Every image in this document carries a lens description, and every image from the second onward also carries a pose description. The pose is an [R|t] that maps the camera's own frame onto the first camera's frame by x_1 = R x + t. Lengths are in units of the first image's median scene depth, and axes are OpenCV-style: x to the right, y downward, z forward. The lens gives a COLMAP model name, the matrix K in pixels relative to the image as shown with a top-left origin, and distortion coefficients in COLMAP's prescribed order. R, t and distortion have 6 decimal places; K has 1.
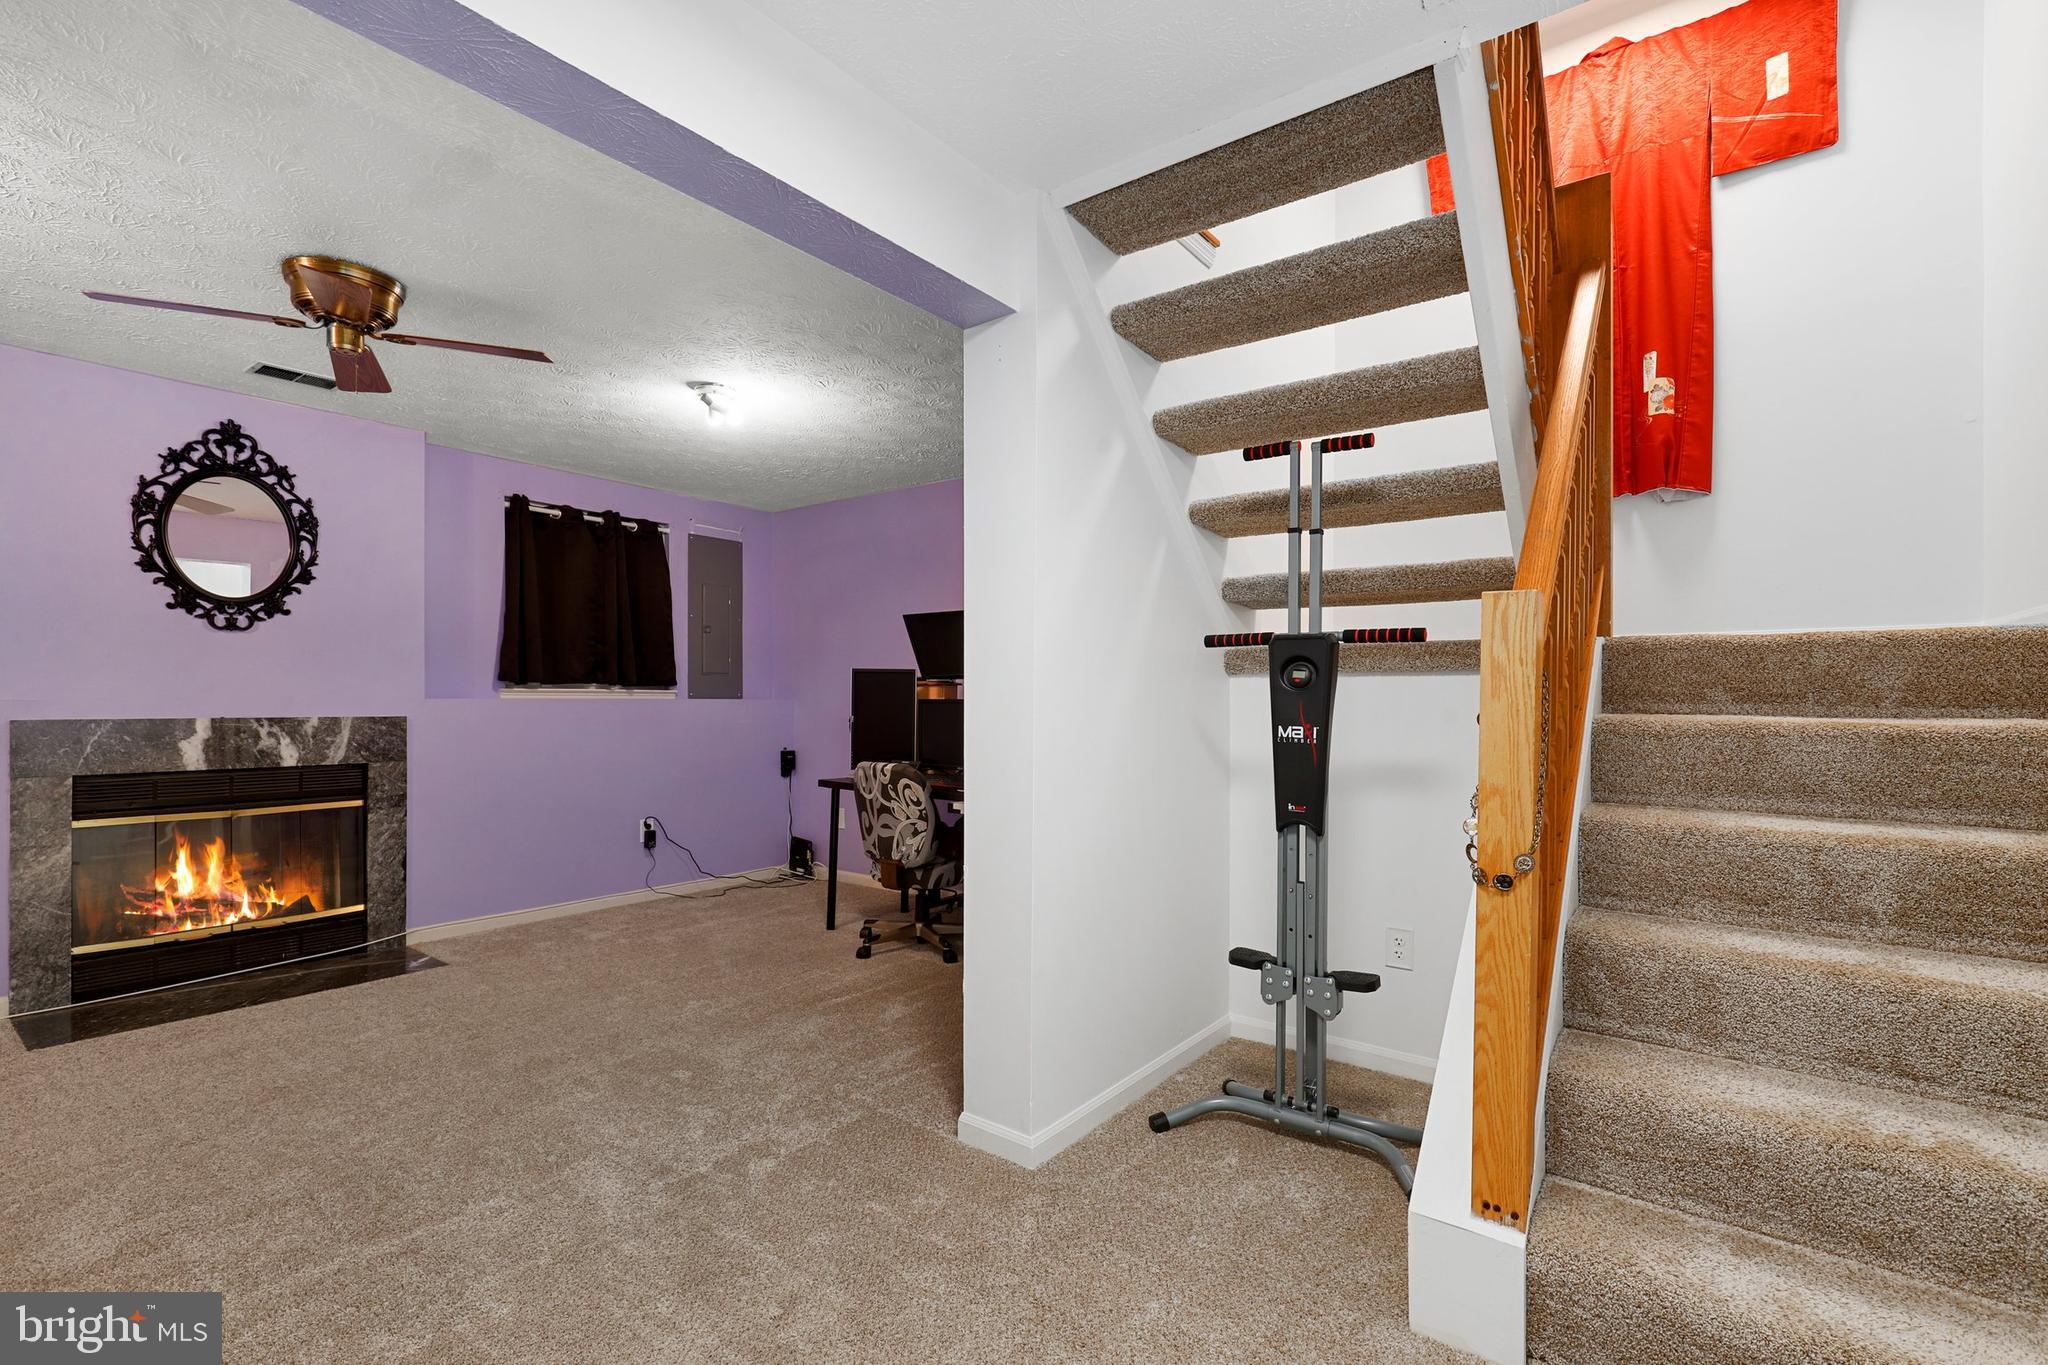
lens RADIAL K [[938.3, 0, 1026.8], [0, 938.3, 703.9], [0, 0, 1]] dist [-0.001180, -0.000342]
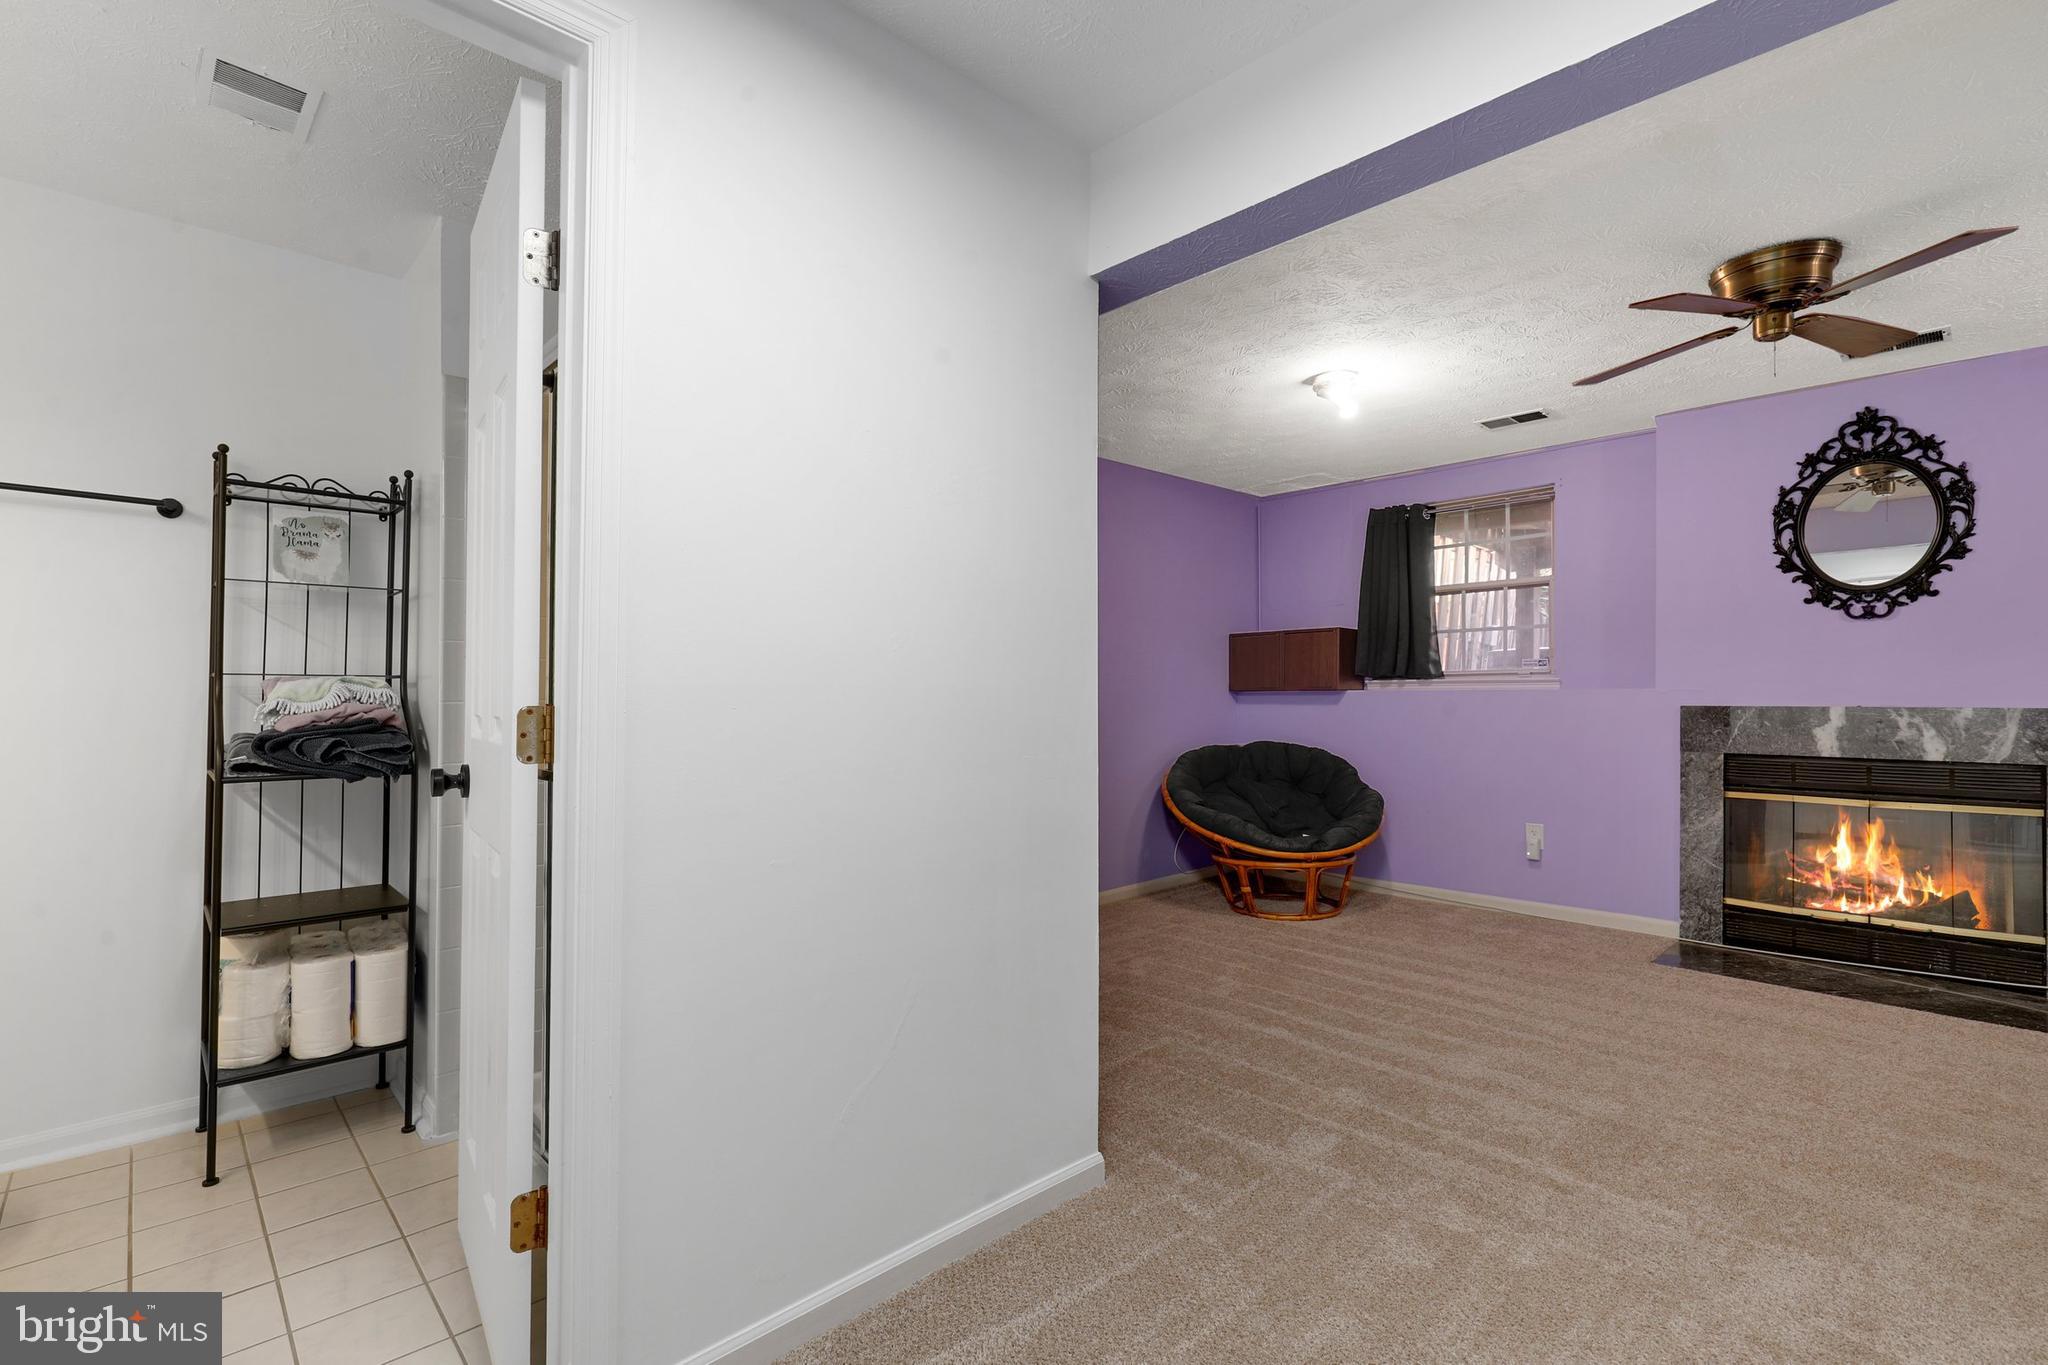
lens RADIAL K [[917.1, 0, 1006.0], [0, 917.1, 691.5], [0, 0, 1]] dist [-0.000893, 0.000587]
pose [[-0.164820, -0.001131, -0.986323, 0.246871], [0.000602, 0.999999, -0.001247, -0.000765], [0.986324, -0.000799, -0.164819, 0.248805]]
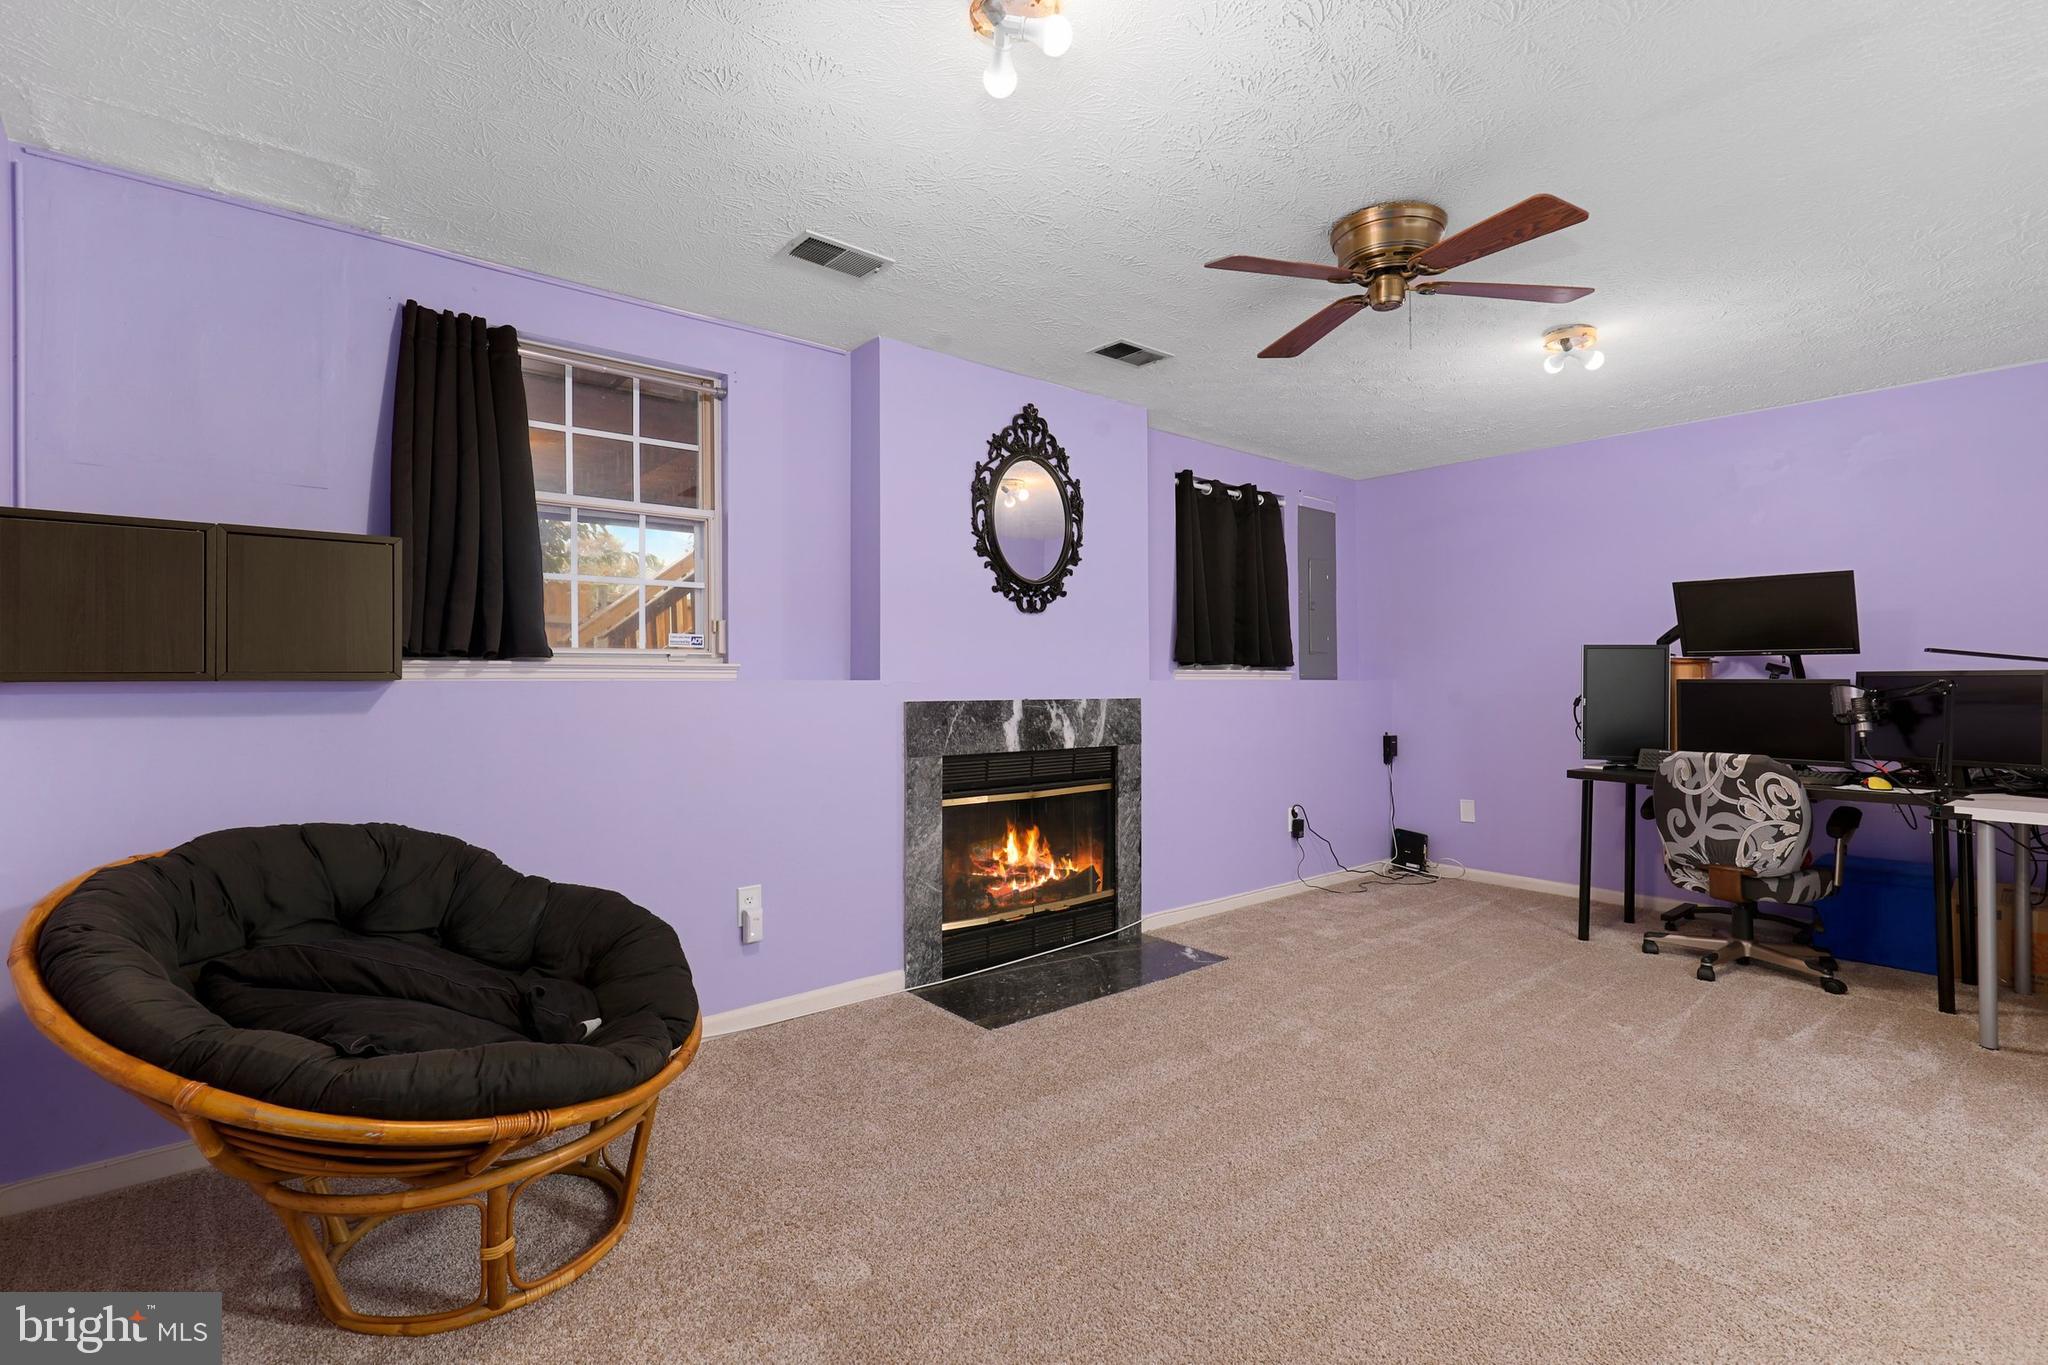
lens RADIAL K [[947.8, 0, 1030.3], [0, 947.8, 674.6], [0, 0, 1]] dist [-0.000003, 0.000023]
pose [[0.974088, -0.003917, -0.226135, -0.593627], [0.001335, 0.999932, -0.011572, -0.000158], [0.226165, 0.010971, 0.974027, 0.009407]]
